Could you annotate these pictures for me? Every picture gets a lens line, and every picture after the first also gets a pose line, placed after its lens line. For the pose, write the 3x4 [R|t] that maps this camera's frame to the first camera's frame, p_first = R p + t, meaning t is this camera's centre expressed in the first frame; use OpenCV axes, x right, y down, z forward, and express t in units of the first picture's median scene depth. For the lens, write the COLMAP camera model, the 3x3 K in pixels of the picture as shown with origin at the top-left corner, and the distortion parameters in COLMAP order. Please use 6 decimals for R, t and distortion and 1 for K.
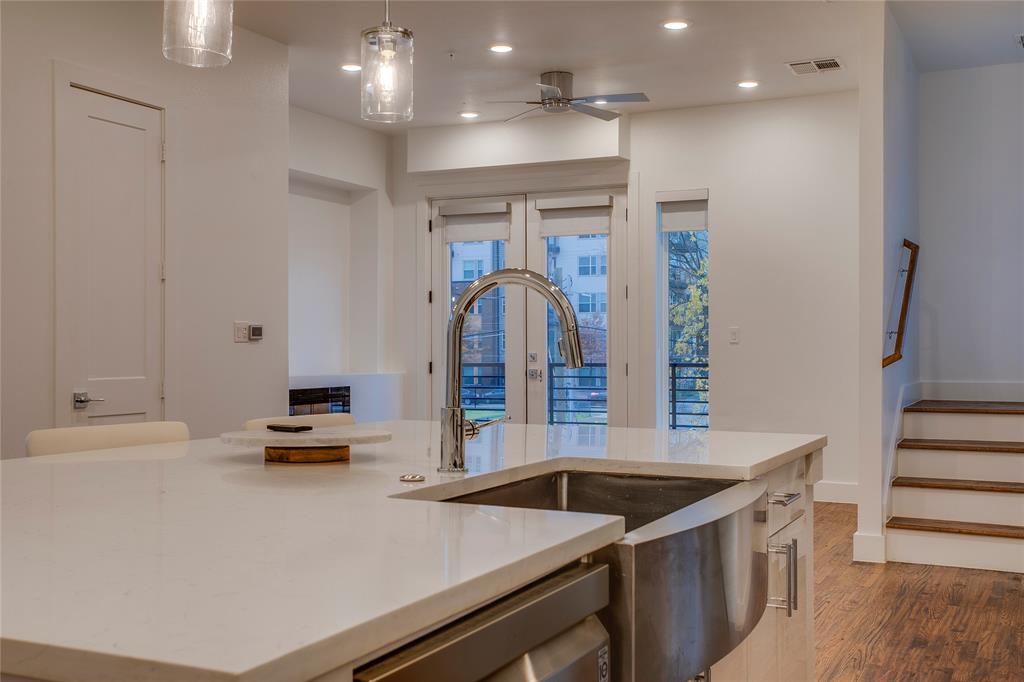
lens RADIAL K [[1109.0, 0, 510.3], [0, 1109.0, 337.8], [0, 0, 1]] dist [0.047477, 0.003958]
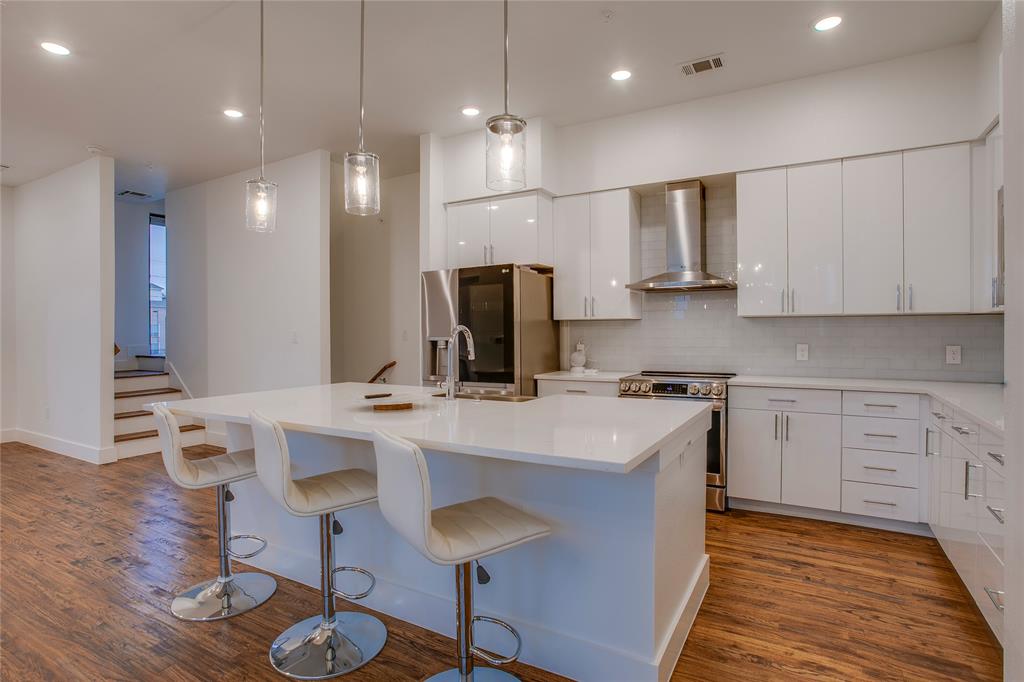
lens RADIAL K [[524.8, 0, 513.4], [0, 524.8, 334.9], [0, 0, 1]] dist [-0.064619, 0.030794]
pose [[0.073904, -0.006895, 0.997242, -0.404677], [-0.000457, 0.999976, 0.006948, -0.014447], [-0.997265, -0.000969, 0.073899, 0.233815]]
